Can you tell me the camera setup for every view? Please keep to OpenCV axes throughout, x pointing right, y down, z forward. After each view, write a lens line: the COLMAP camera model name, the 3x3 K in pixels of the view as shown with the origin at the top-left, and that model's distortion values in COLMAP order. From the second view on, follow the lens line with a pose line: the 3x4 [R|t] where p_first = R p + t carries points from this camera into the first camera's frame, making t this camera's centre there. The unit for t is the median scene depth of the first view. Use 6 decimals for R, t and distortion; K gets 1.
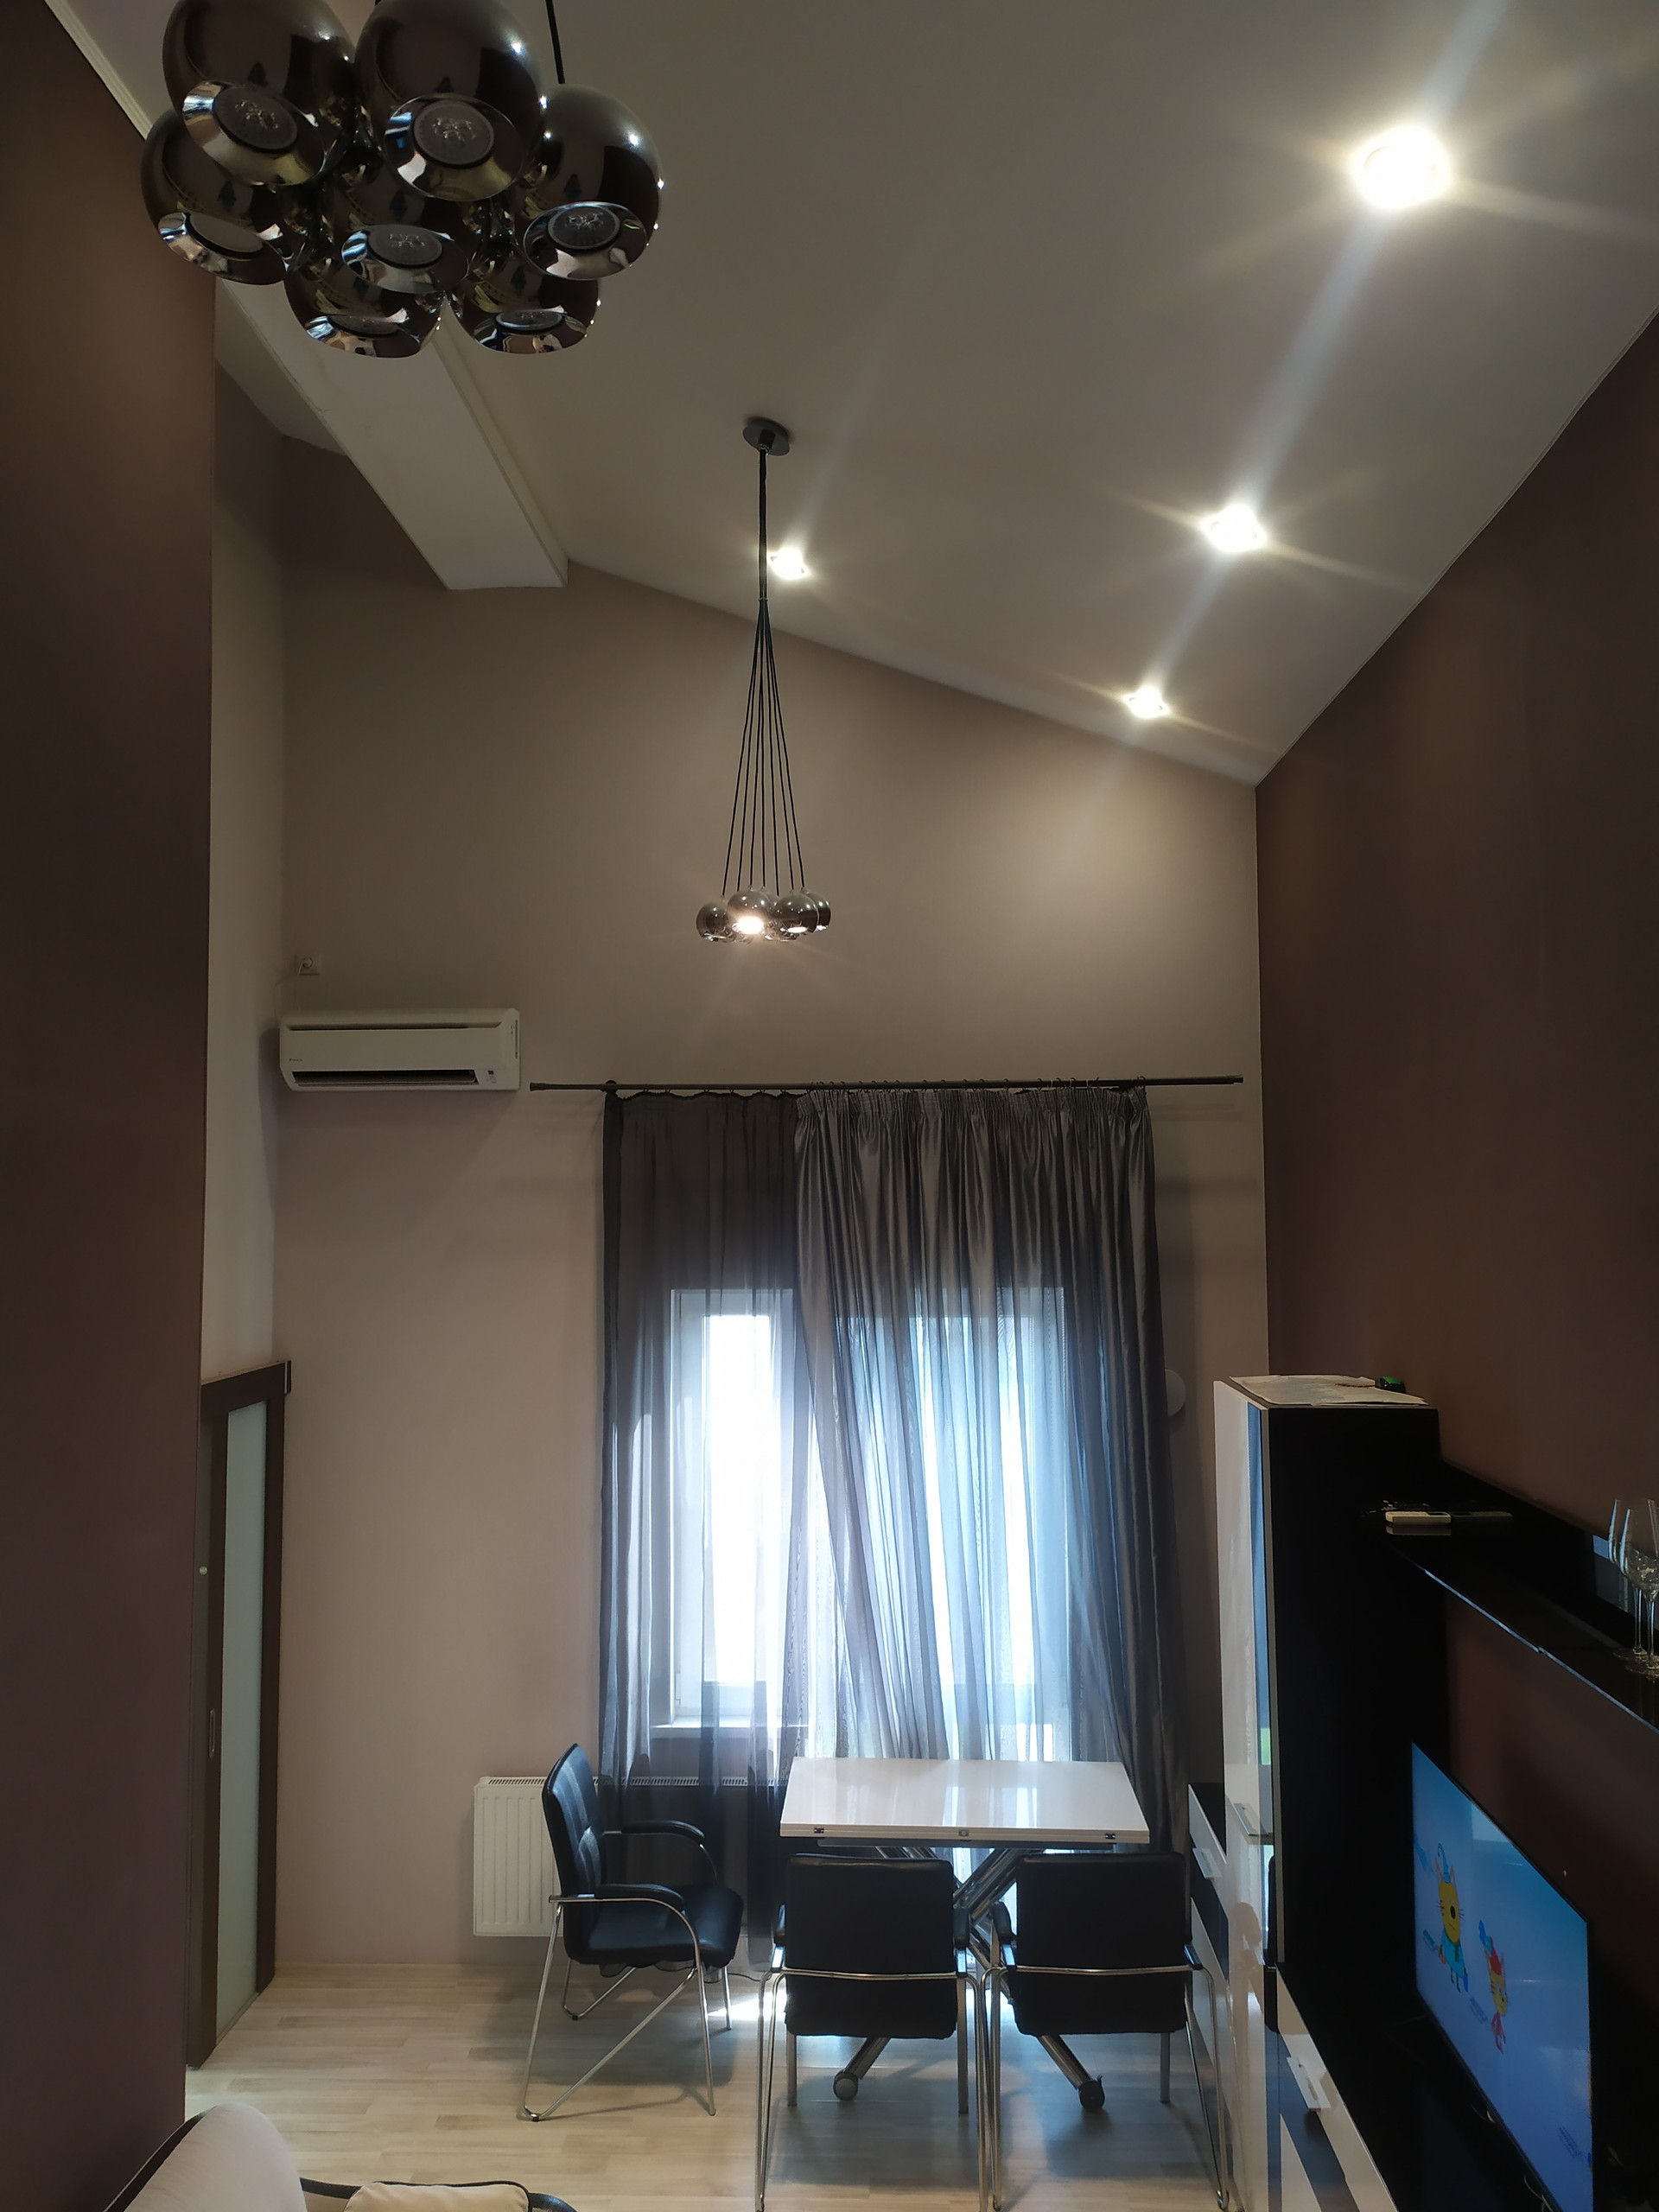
lens RADIAL K [[1657.5, 0, 825.8], [0, 1657.5, 1092.8], [0, 0, 1]] dist [0.062826, -0.067119]
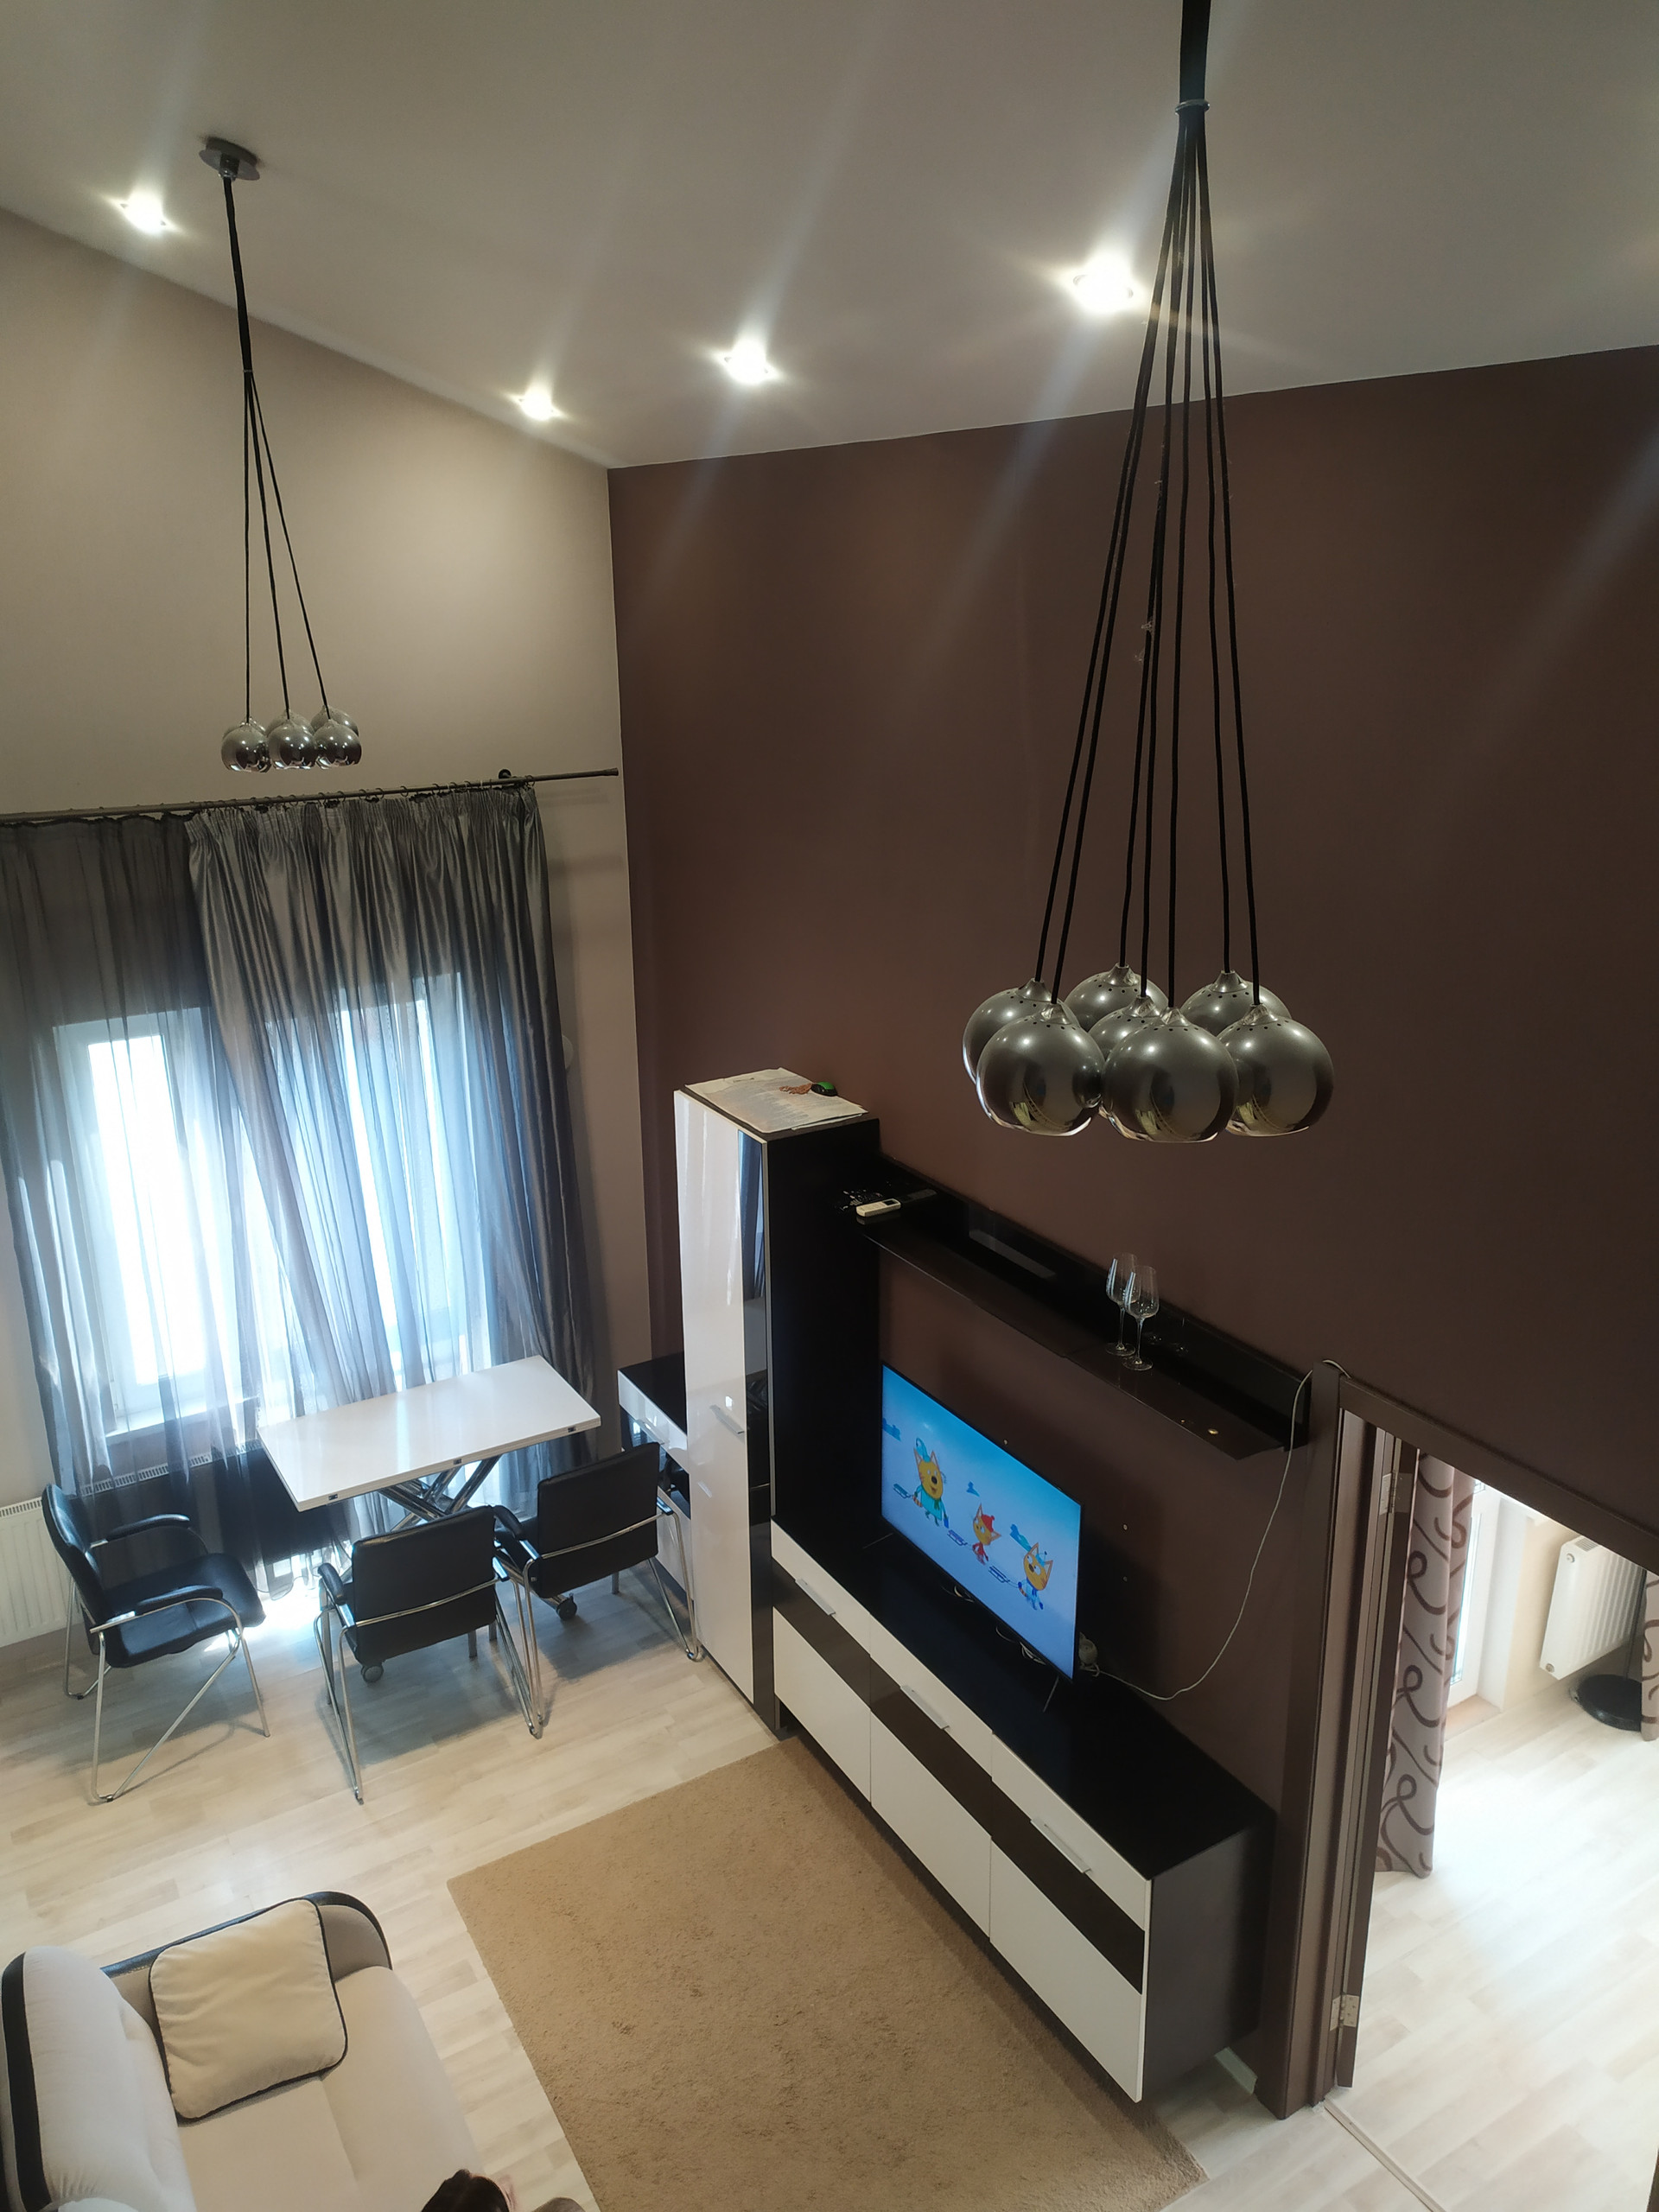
lens RADIAL K [[1657.5, 0, 836.6], [0, 1657.5, 1094.2], [0, 0, 1]] dist [0.062826, -0.067119]
pose [[0.832069, -0.172172, 0.527274, -0.240440], [-0.029614, 0.935460, 0.352190, -0.199812], [-0.553881, -0.308661, 0.773269, 0.016623]]
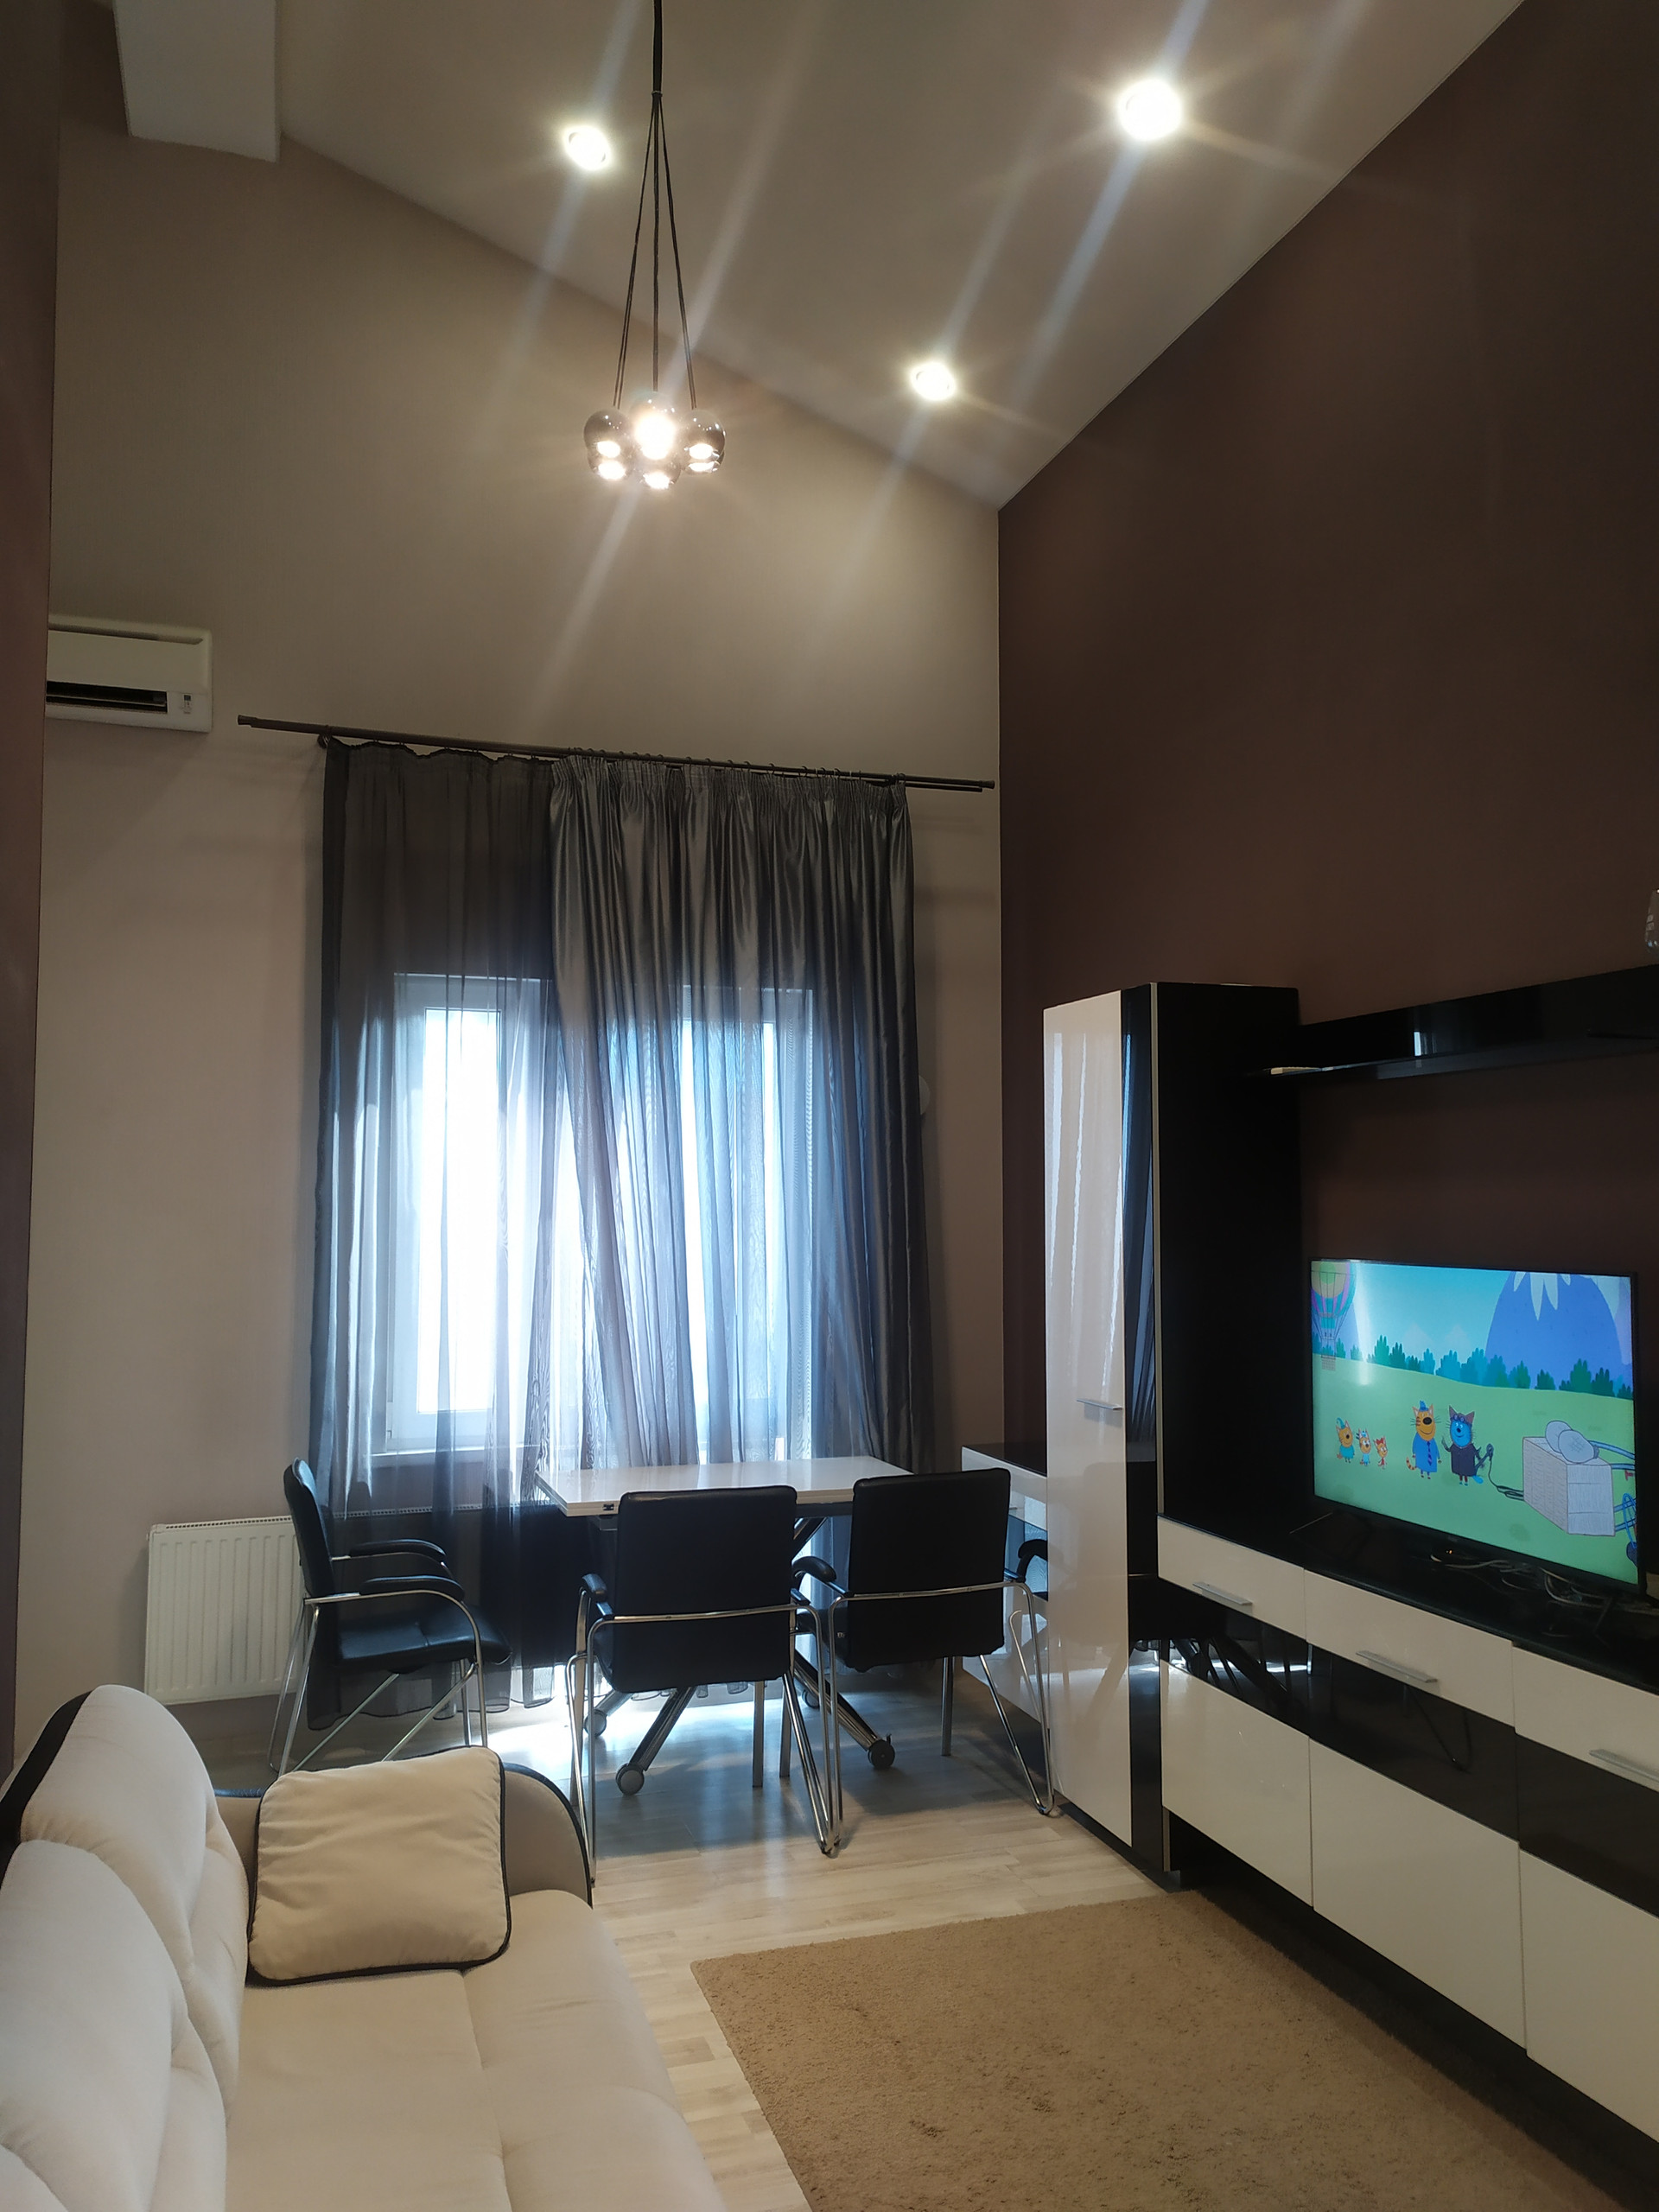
lens RADIAL K [[1657.5, 0, 832.0], [0, 1657.5, 1094.2], [0, 0, 1]] dist [0.062826, -0.067119]
pose [[0.934639, 0.029081, 0.354407, -0.196548], [-0.027965, 0.999575, -0.008270, 0.192669], [-0.354497, -0.002182, 0.935055, 0.087576]]
